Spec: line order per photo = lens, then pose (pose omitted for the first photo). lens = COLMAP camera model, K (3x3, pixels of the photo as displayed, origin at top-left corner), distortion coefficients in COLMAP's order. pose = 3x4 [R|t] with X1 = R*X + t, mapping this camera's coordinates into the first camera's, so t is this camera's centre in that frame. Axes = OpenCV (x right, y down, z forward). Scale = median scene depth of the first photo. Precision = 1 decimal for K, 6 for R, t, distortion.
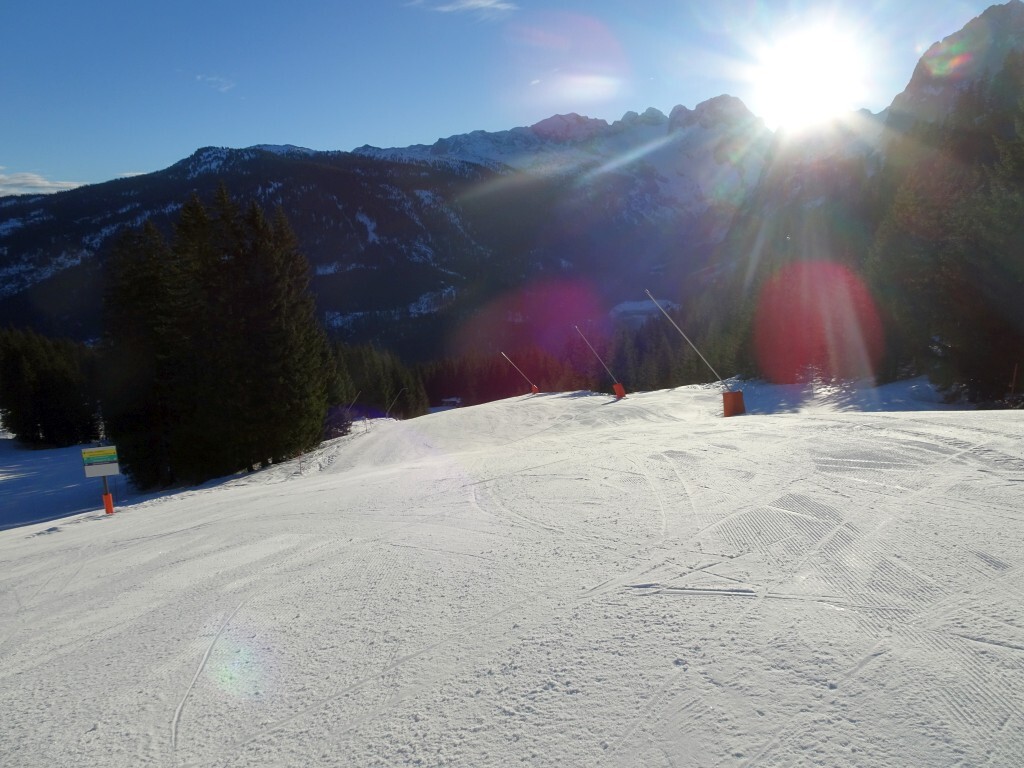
lens RADIAL K [[723.4, 0, 511.6], [0, 723.4, 385.0], [0, 0, 1]] dist [0.008638, 0.001494]
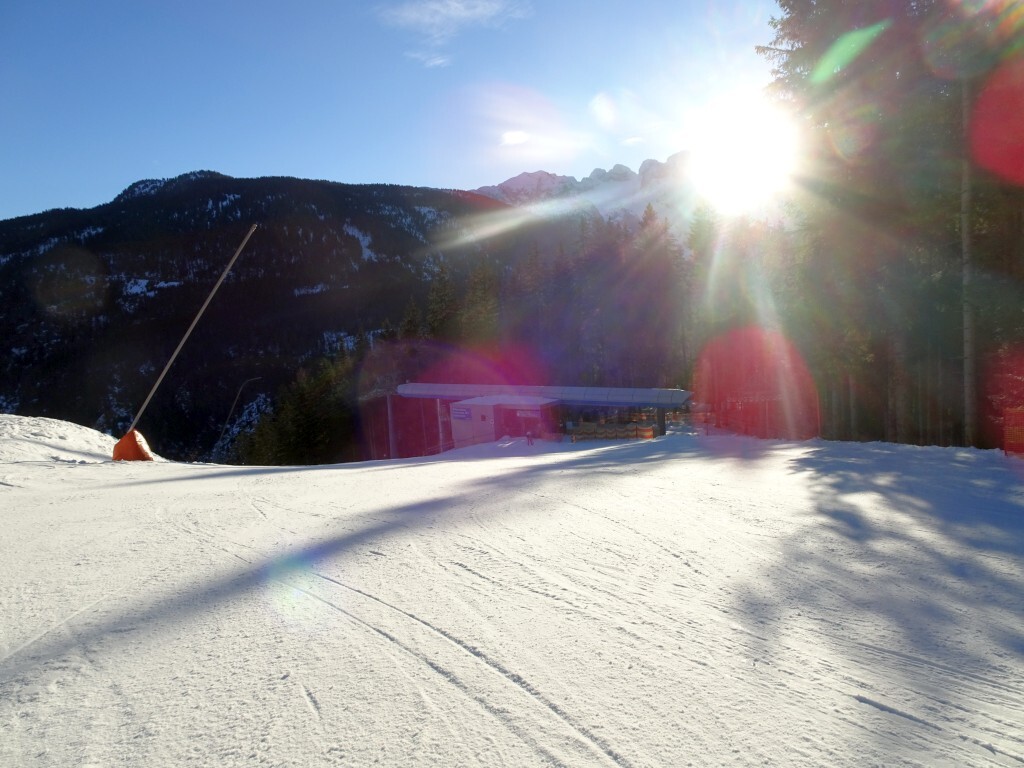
lens RADIAL K [[723.4, 0, 513.2], [0, 723.4, 382.8], [0, 0, 1]] dist [0.008638, 0.001494]
pose [[0.997044, -0.047436, 0.060438, -0.088999], [0.053368, 0.993489, -0.100652, 0.006745], [-0.055270, 0.103580, 0.993084, 0.256789]]
